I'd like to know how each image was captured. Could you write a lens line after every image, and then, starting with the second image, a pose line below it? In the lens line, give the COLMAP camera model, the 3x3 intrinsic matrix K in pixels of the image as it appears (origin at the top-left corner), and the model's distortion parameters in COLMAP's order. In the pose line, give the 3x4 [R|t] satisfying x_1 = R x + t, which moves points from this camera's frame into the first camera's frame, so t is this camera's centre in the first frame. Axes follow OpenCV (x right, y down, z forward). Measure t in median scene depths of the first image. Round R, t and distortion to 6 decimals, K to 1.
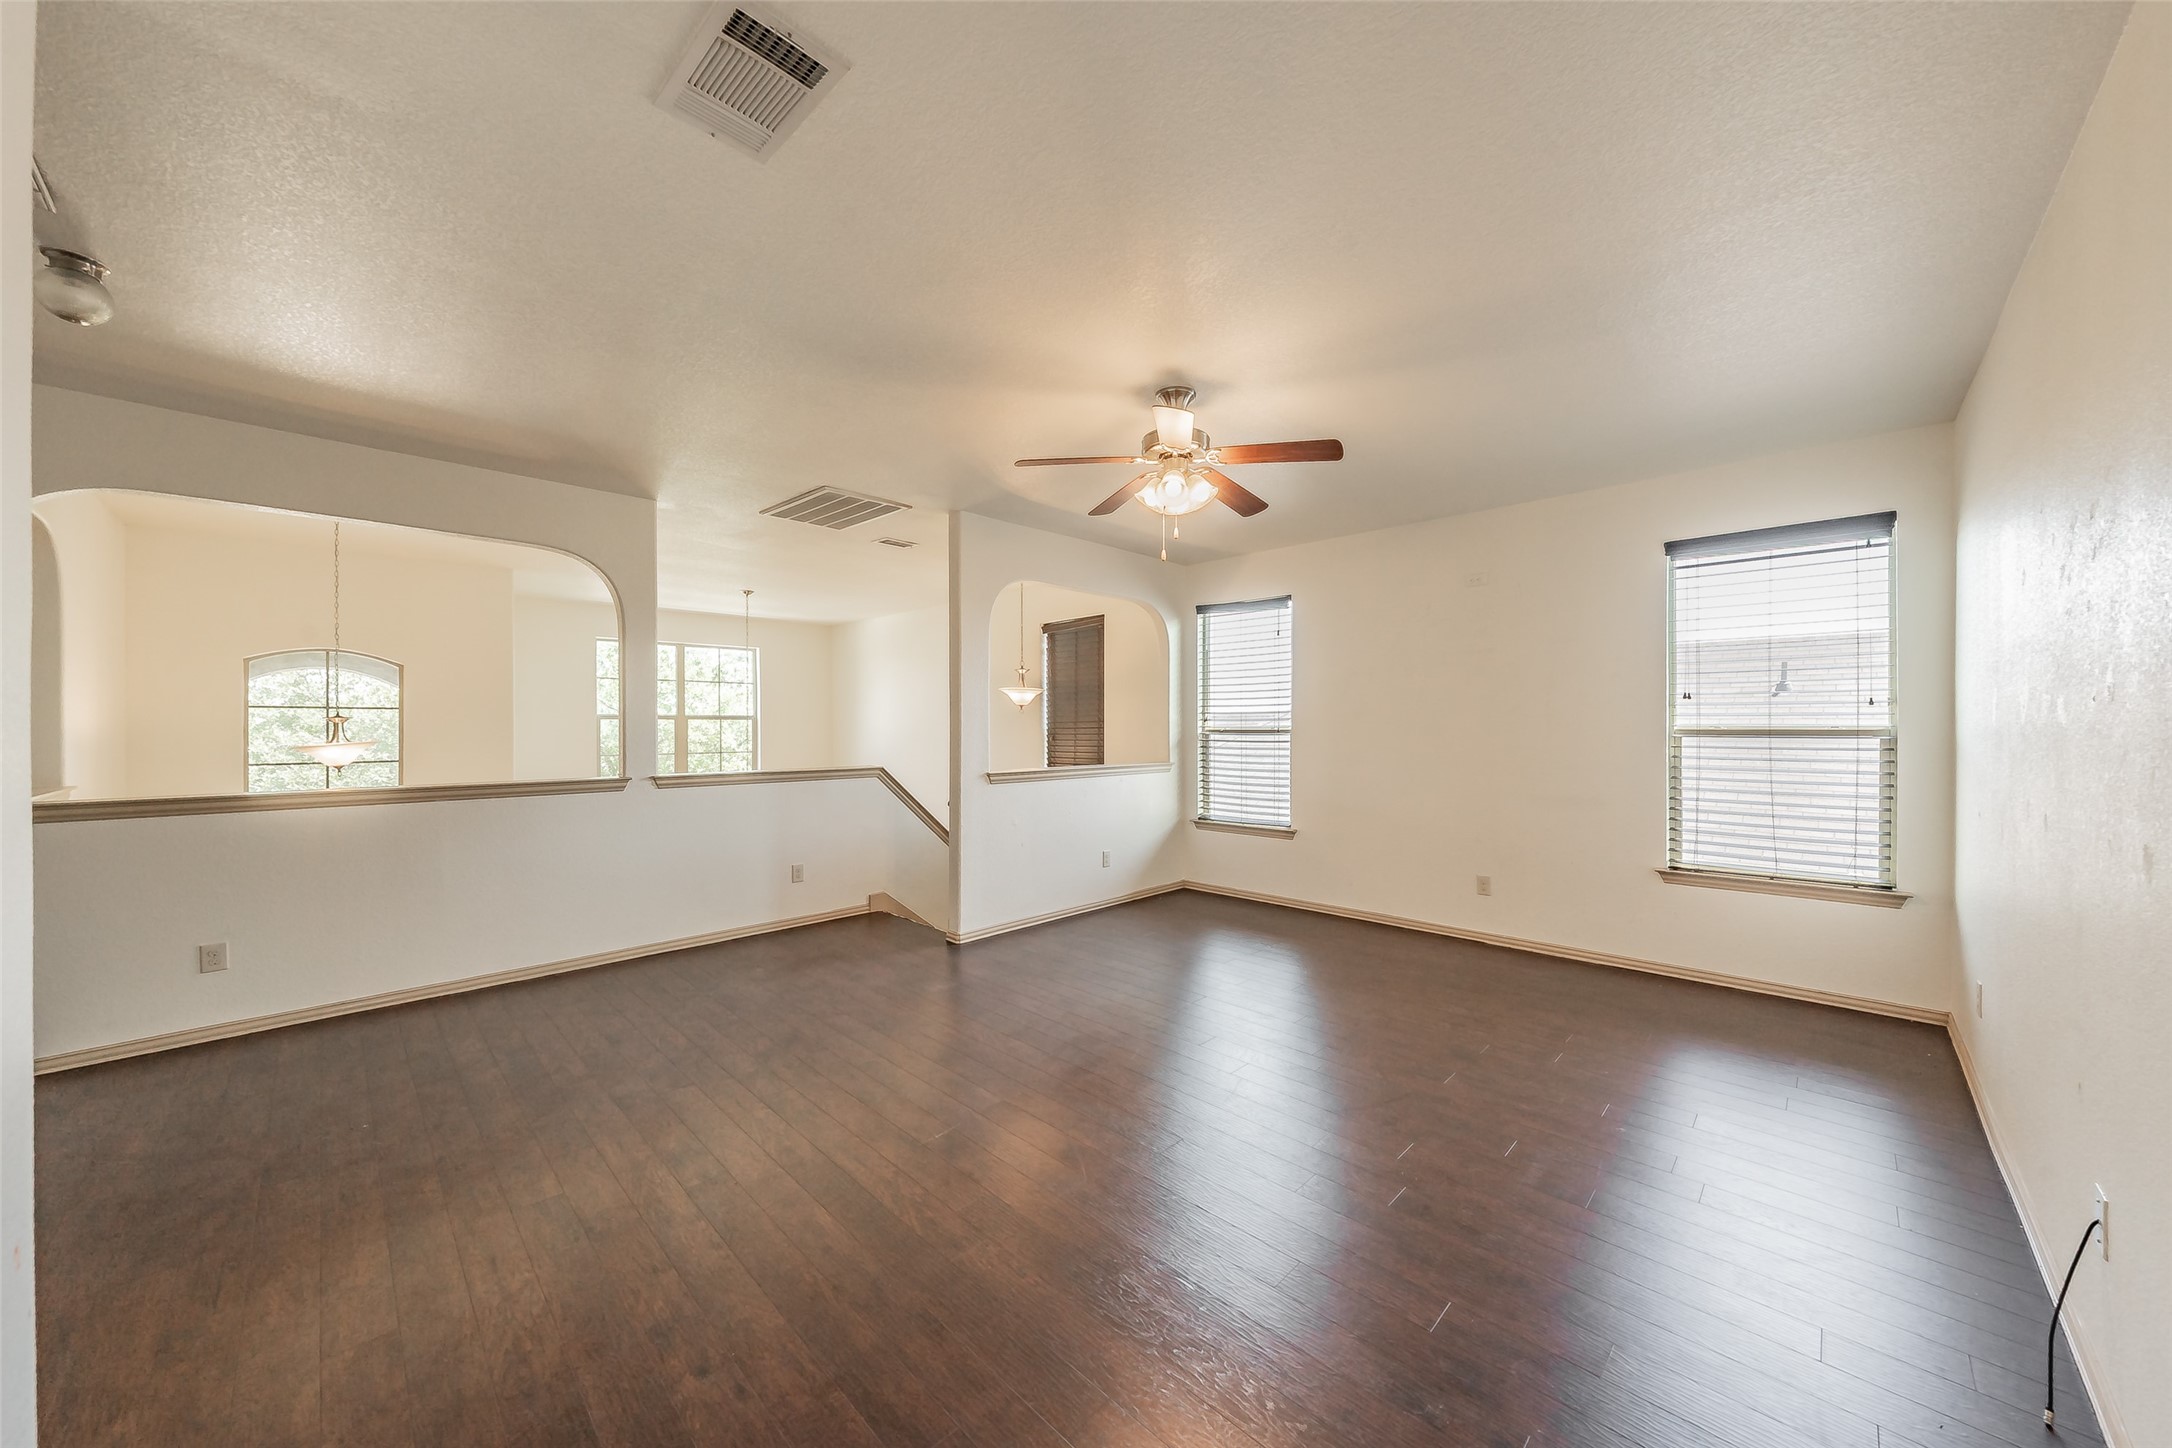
lens RADIAL K [[756.8, 0, 1086.0], [0, 756.8, 724.0], [0, 0, 1]] dist [-0.000413, -0.000021]
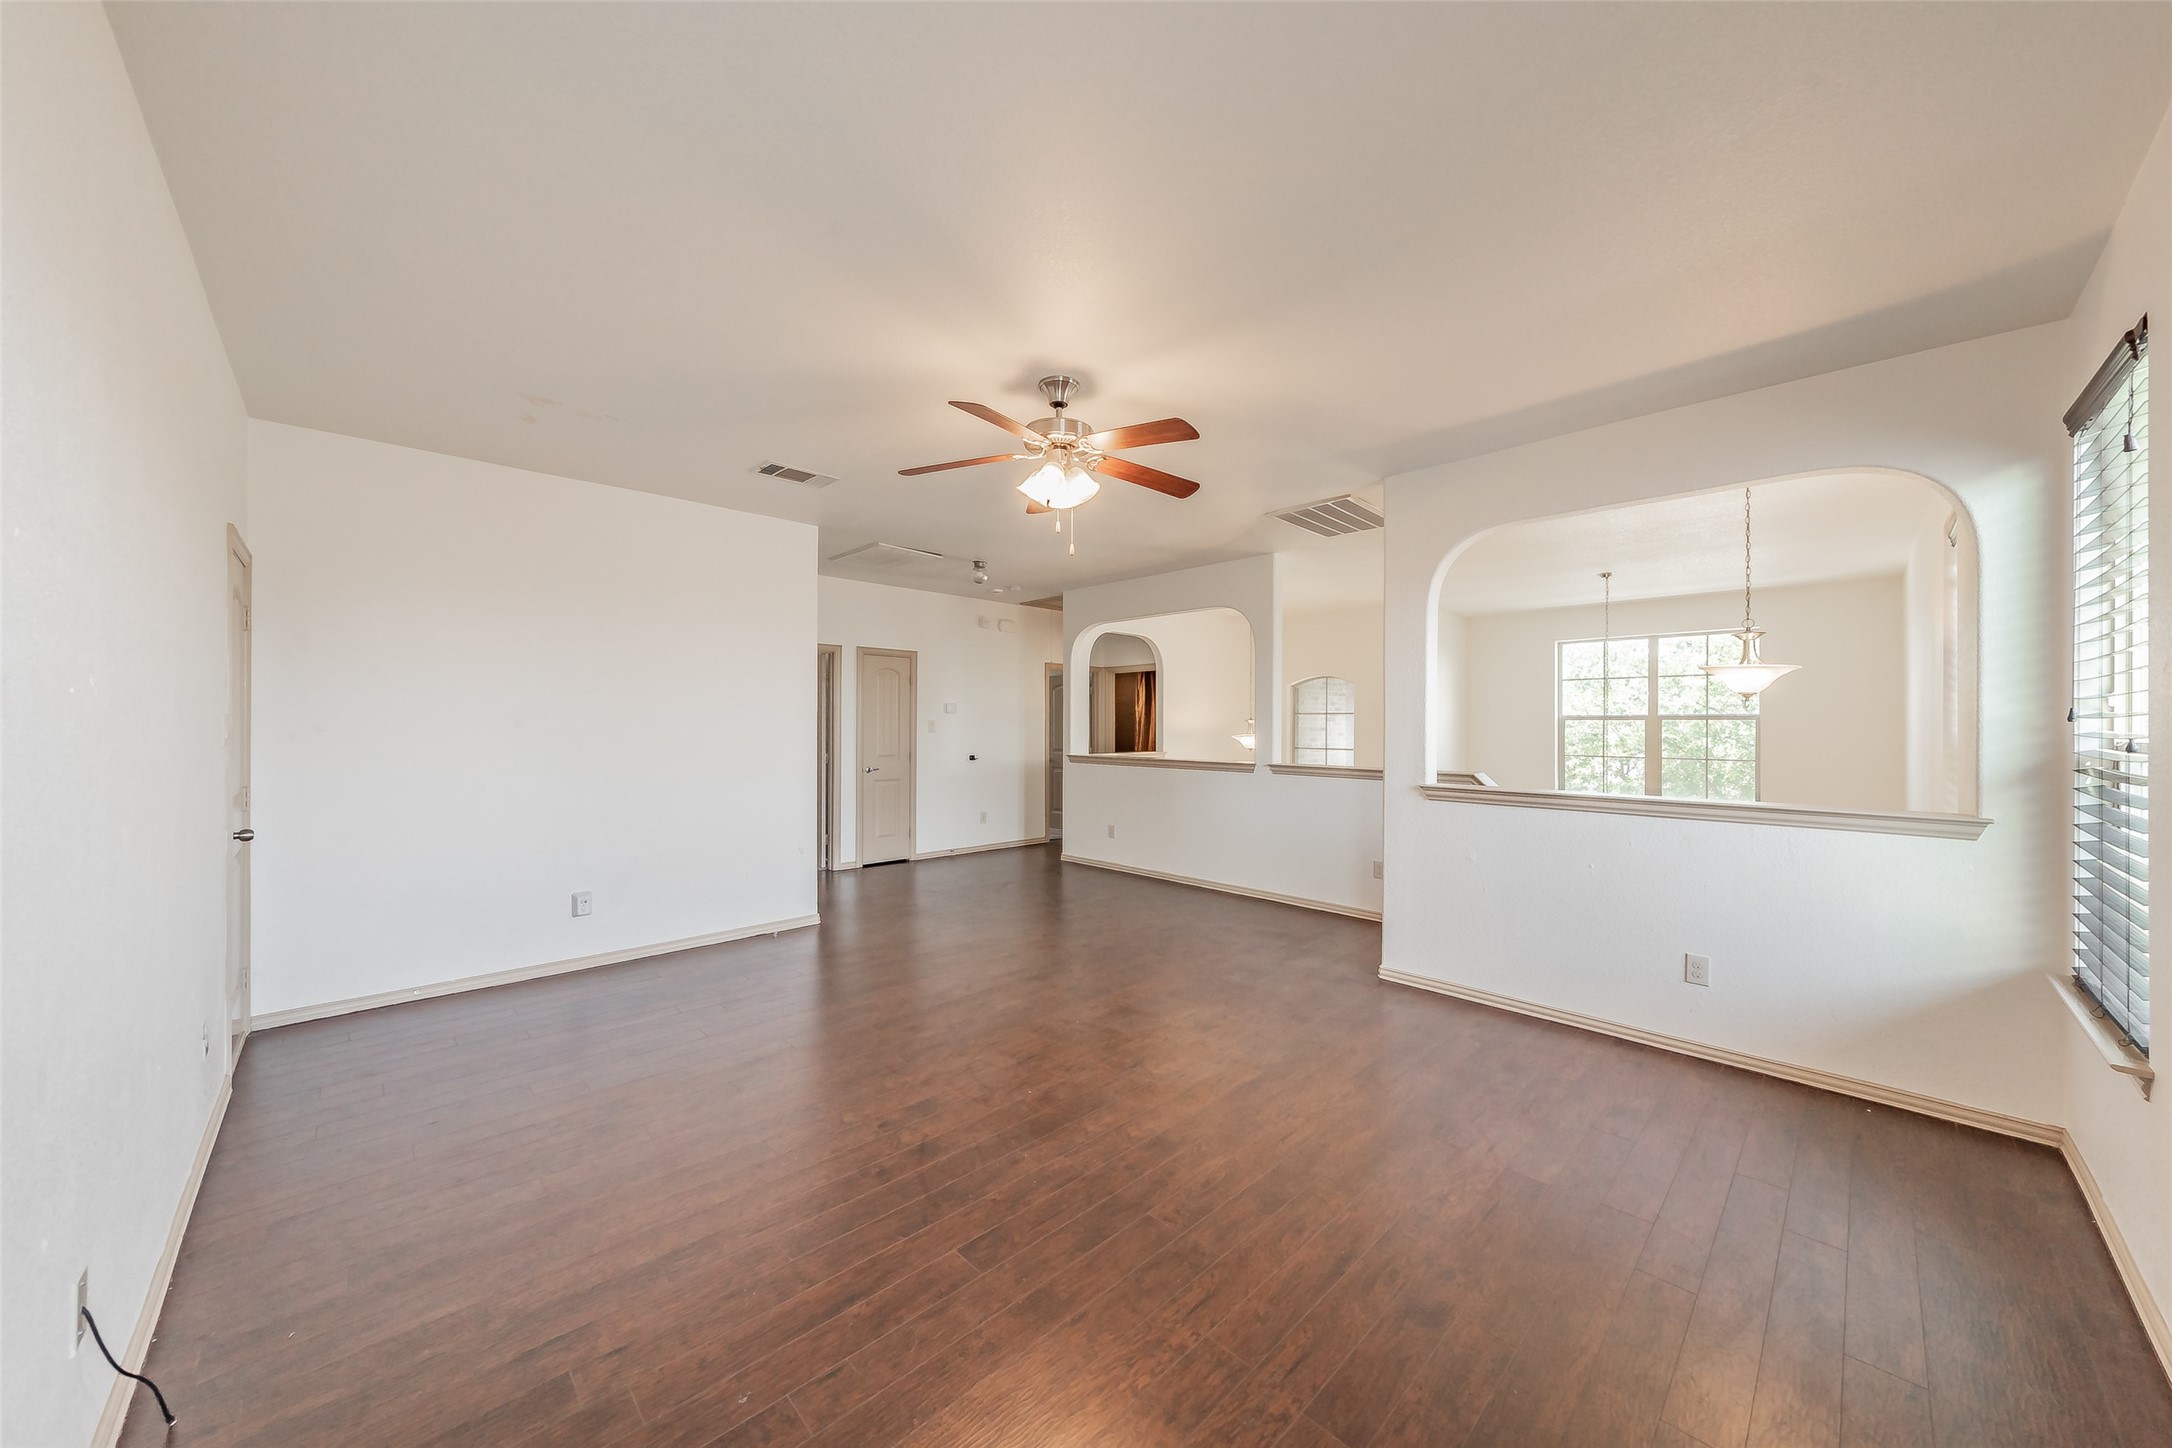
lens RADIAL K [[767.1, 0, 1113.9], [0, 767.1, 712.6], [0, 0, 1]] dist [-0.000343, -0.000088]
pose [[-0.007398, -0.014219, -0.999872, 0.693196], [-0.001730, 0.999898, -0.014206, -0.000833], [0.999971, 0.001625, -0.007422, 0.676109]]
